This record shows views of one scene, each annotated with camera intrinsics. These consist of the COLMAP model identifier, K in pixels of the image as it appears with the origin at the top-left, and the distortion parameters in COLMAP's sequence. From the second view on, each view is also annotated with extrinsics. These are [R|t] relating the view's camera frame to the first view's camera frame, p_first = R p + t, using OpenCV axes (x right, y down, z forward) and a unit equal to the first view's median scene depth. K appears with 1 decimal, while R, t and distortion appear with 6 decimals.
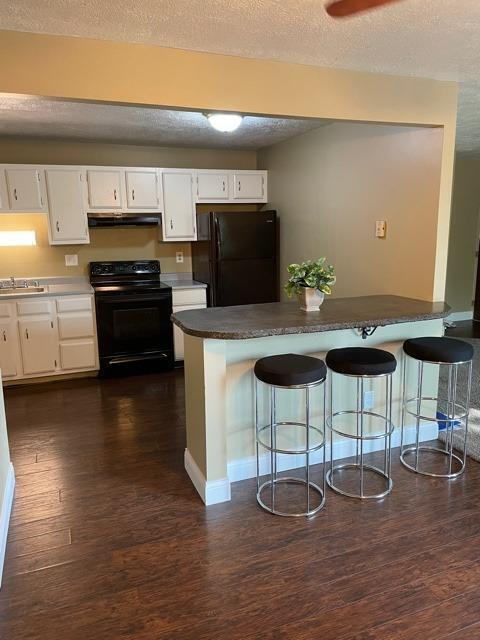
lens RADIAL K [[486.4, 0, 240.0], [0, 486.4, 320.0], [0, 0, 1]] dist [0.082503, -0.110873]
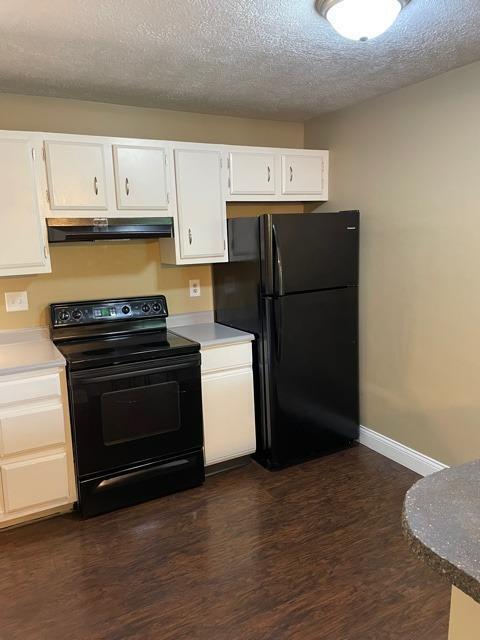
lens RADIAL K [[486.4, 0, 240.0], [0, 486.4, 320.0], [0, 0, 1]] dist [0.082503, -0.110873]
pose [[0.991616, -0.036598, 0.123931, -0.159429], [0.038813, 0.999126, -0.015506, -0.082702], [-0.123255, 0.020186, 0.992170, 0.406073]]
